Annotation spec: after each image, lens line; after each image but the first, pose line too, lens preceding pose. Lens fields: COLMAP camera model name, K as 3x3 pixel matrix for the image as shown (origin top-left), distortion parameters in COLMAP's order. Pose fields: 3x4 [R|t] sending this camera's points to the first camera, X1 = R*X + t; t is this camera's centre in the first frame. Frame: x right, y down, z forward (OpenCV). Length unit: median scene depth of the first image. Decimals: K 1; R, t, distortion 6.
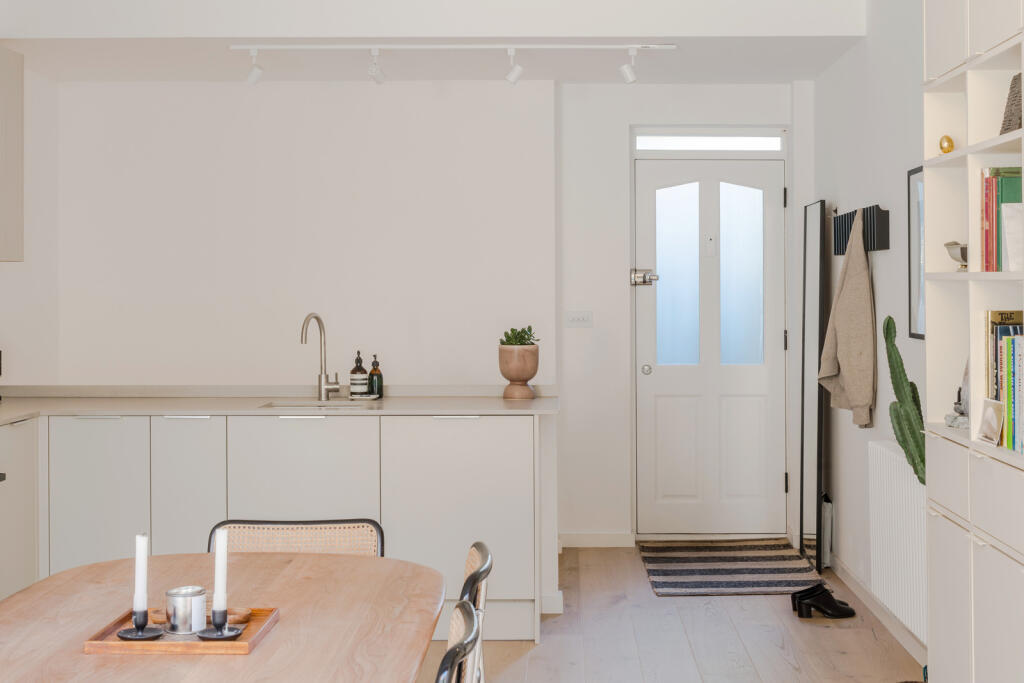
lens RADIAL K [[1621.9, 0, 514.0], [0, 1621.9, 274.5], [0, 0, 1]] dist [-0.012843, -0.039717]
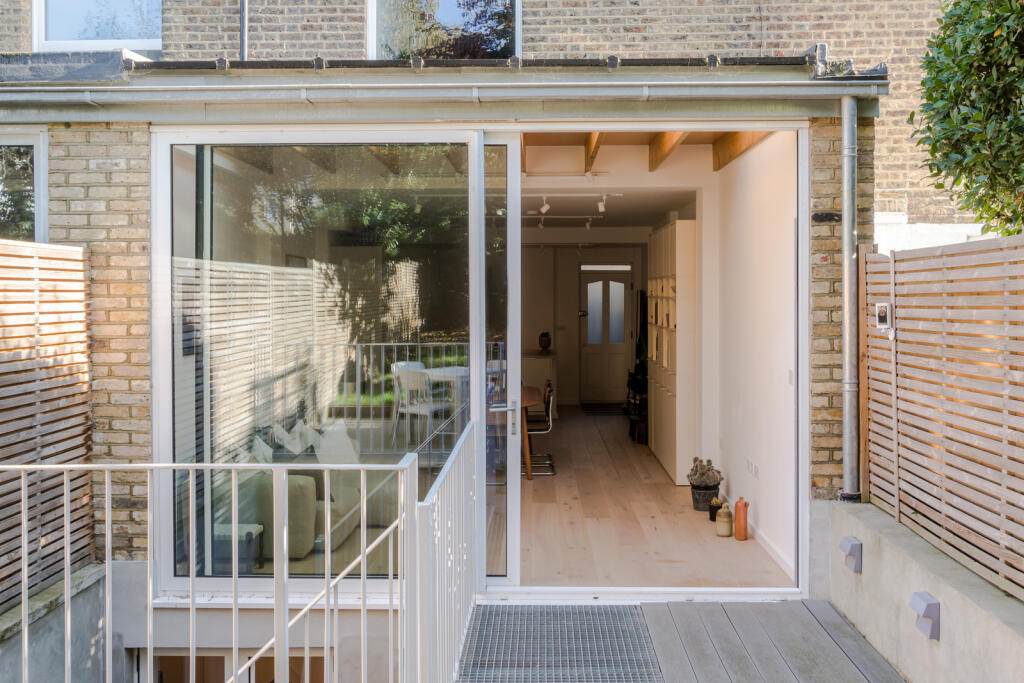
lens RADIAL K [[945.3, 0, 512.0], [0, 945.3, 341.5], [0, 0, 1]] dist [0.009549, 0.005321]
pose [[0.999998, 0.000675, 0.001604, -0.067179], [-0.000756, 0.998698, 0.051007, -0.046043], [-0.001568, -0.051008, 0.998697, -0.925329]]
